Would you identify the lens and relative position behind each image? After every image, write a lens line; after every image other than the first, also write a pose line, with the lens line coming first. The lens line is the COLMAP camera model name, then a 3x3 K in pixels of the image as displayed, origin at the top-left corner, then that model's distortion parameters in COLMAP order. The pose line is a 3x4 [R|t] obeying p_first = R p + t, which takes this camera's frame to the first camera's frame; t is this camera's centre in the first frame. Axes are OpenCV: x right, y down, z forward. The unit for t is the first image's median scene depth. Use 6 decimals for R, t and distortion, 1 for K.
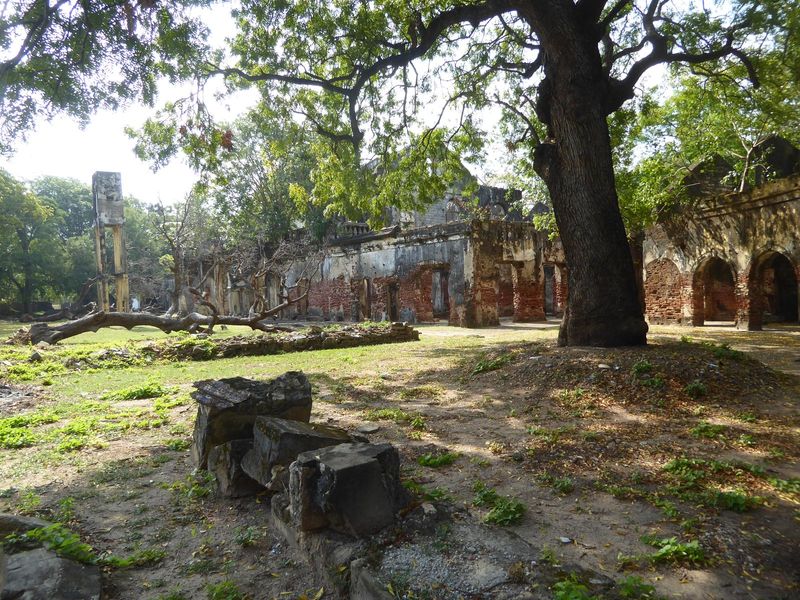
lens RADIAL K [[588.8, 0, 401.2], [0, 588.8, 301.1], [0, 0, 1]] dist [0.005198, 0.000345]
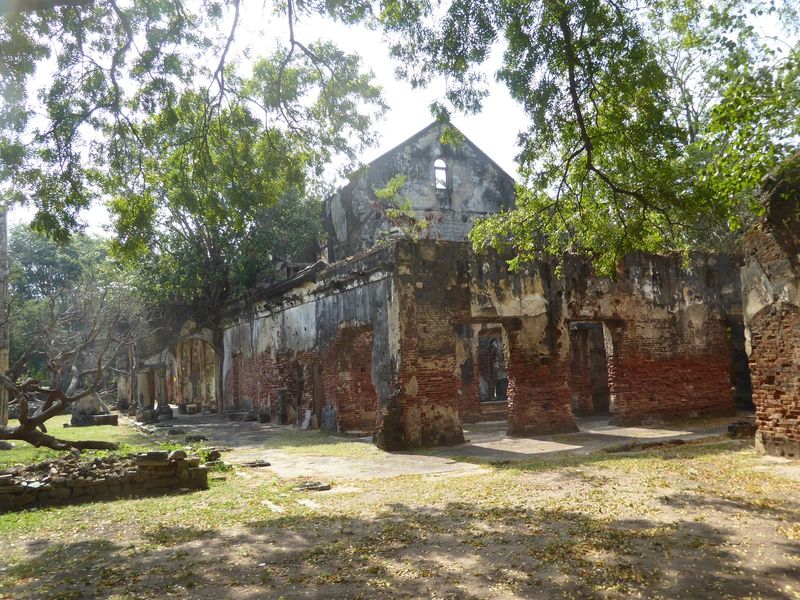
lens RADIAL K [[728.1, 0, 398.5], [0, 728.1, 298.0], [0, 0, 1]] dist [0.021962, 0.000000]
pose [[0.976601, -0.028770, -0.213127, 0.240327], [0.006907, 0.994696, -0.102624, -0.019172], [0.214949, 0.098751, 0.971620, 0.347543]]
